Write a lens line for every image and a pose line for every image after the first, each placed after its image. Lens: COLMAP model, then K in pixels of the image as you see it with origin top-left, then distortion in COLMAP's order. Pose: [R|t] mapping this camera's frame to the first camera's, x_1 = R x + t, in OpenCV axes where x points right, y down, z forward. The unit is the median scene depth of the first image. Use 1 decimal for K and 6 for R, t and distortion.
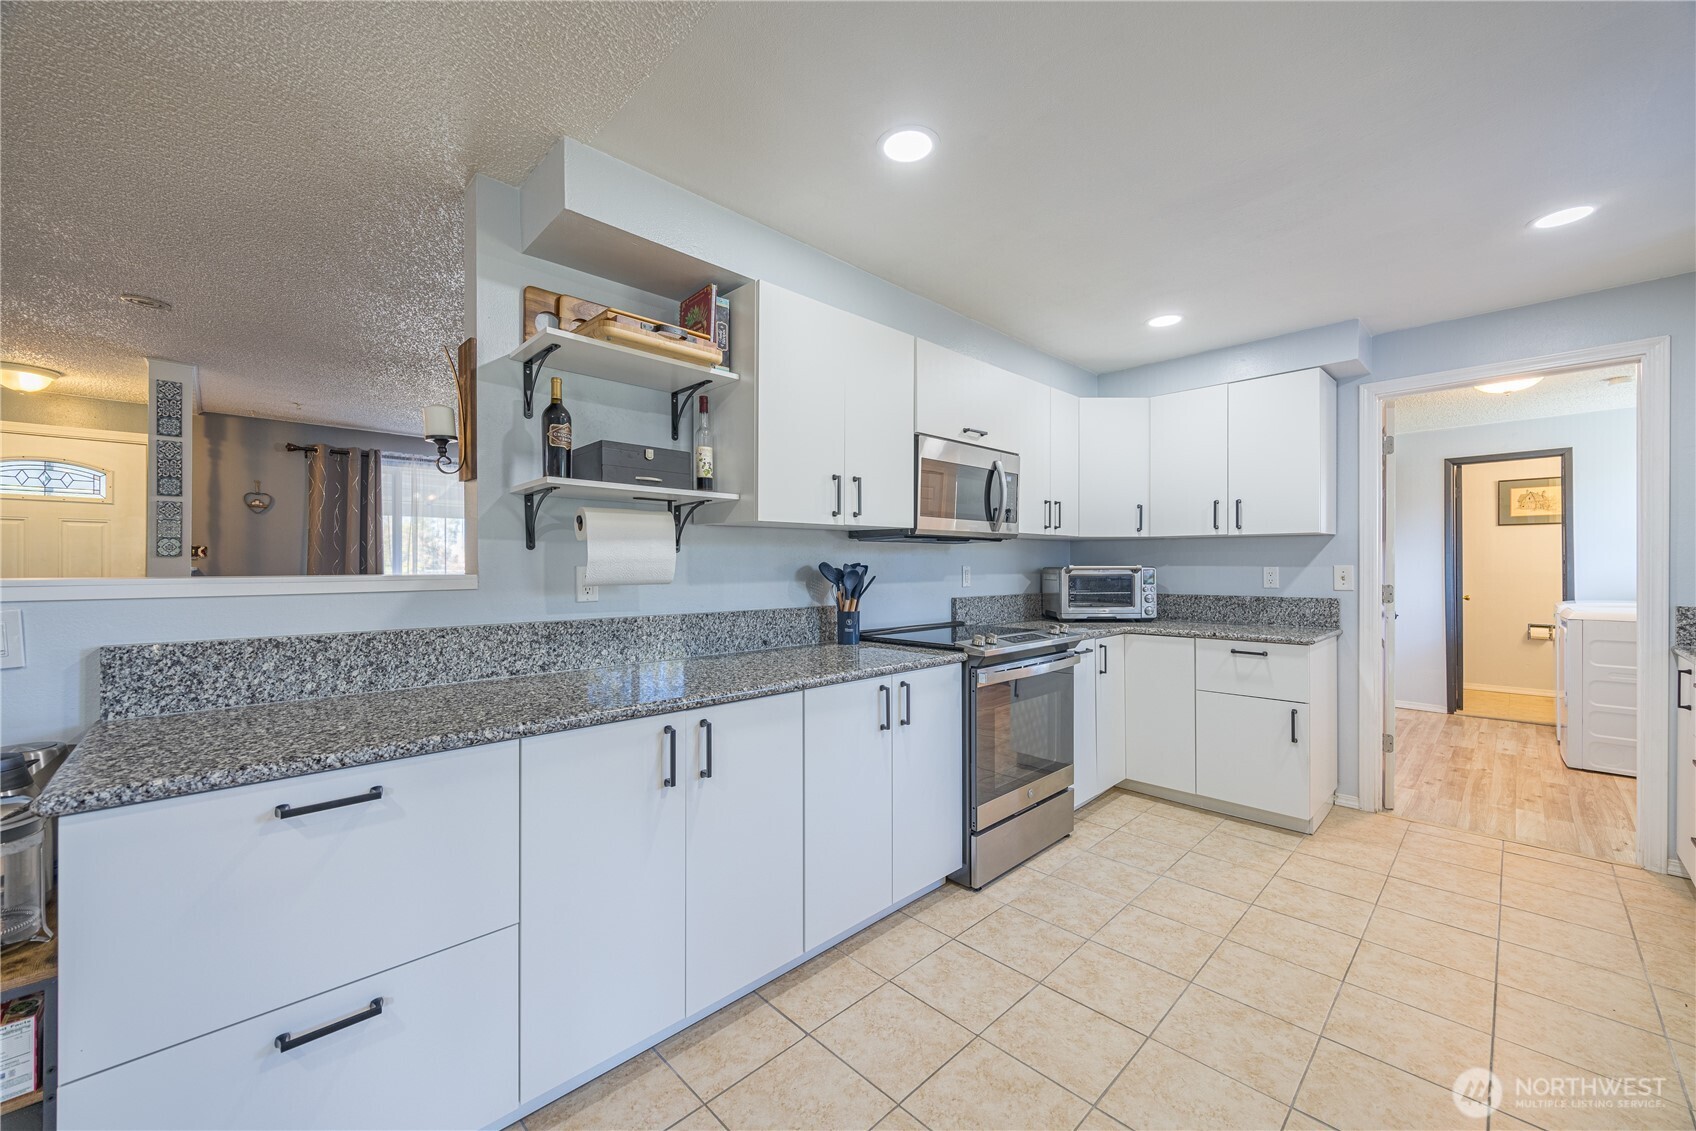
lens RADIAL K [[650.1, 0, 848.4], [0, 650.1, 560.9], [0, 0, 1]] dist [0.007173, -0.000165]
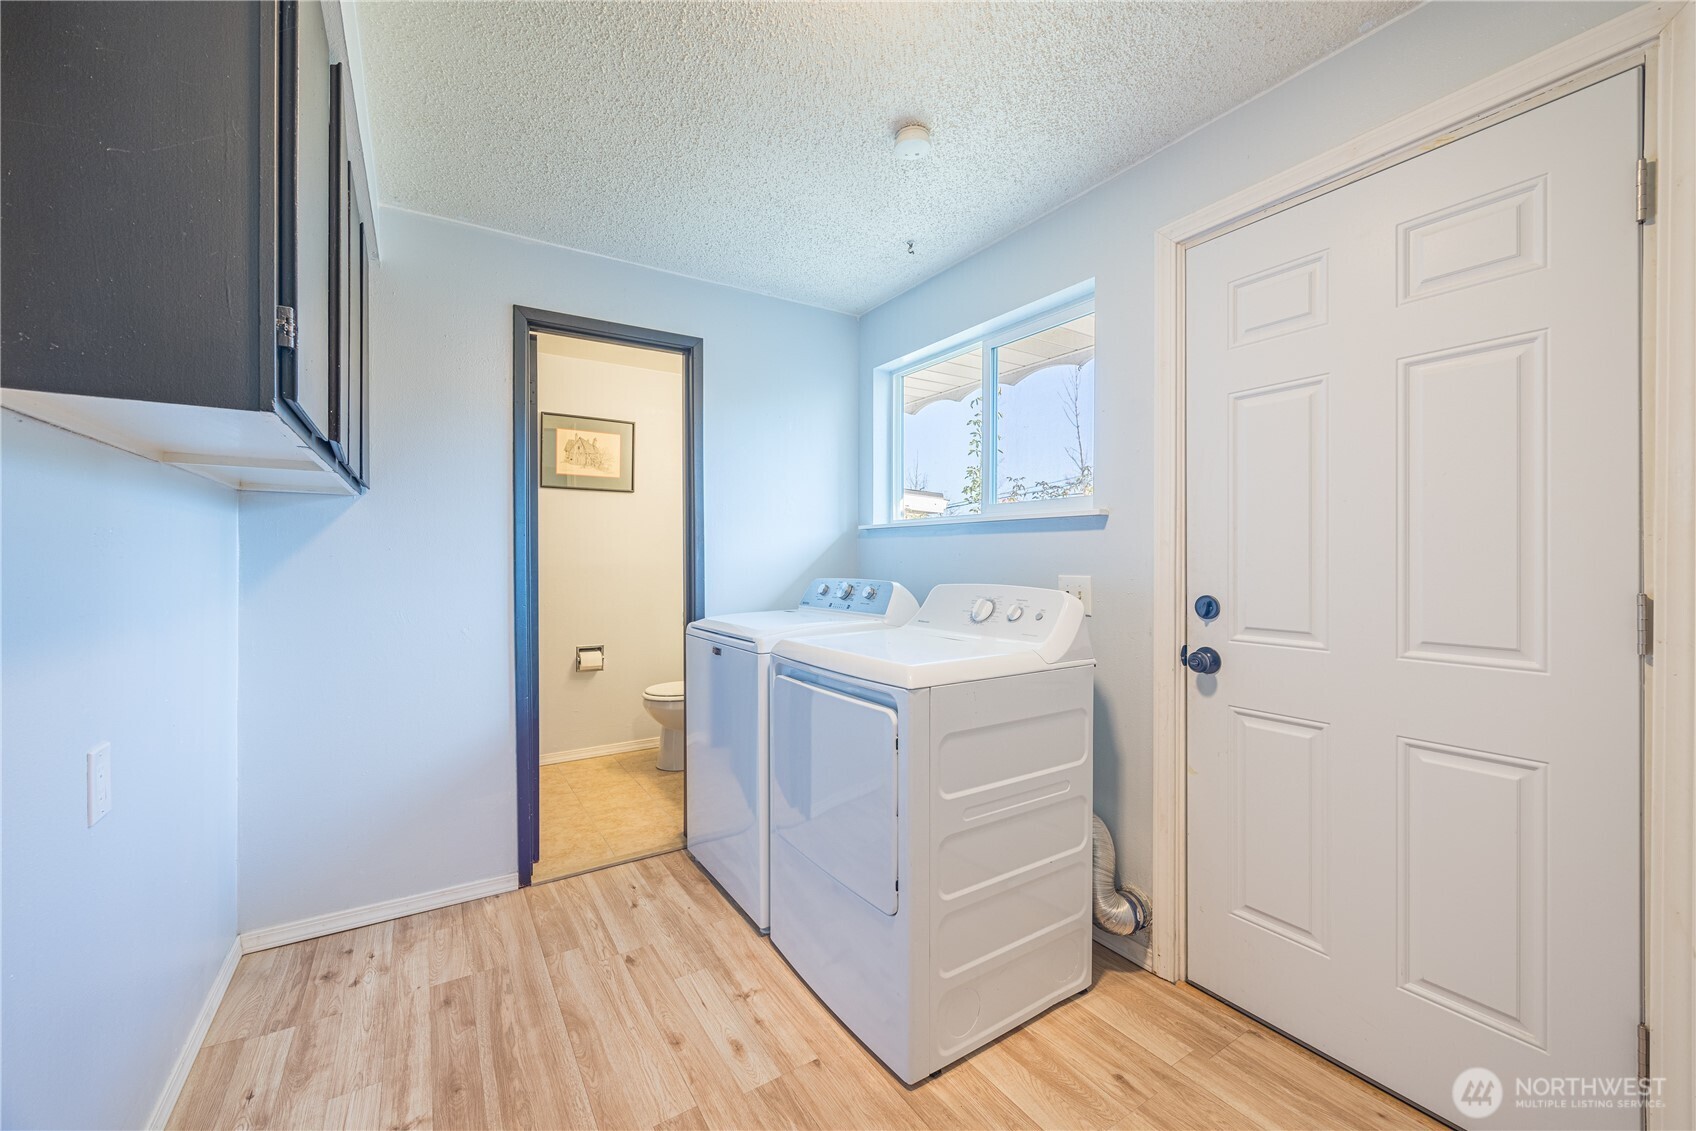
lens RADIAL K [[650.1, 0, 848.4], [0, 650.1, 560.9], [0, 0, 1]] dist [0.007173, -0.000165]
pose [[0.192589, 0.005752, 0.981263, 0.479236], [-0.012030, 0.999922, -0.003500, 0.013360], [-0.981206, -0.011130, 0.192643, 0.630307]]
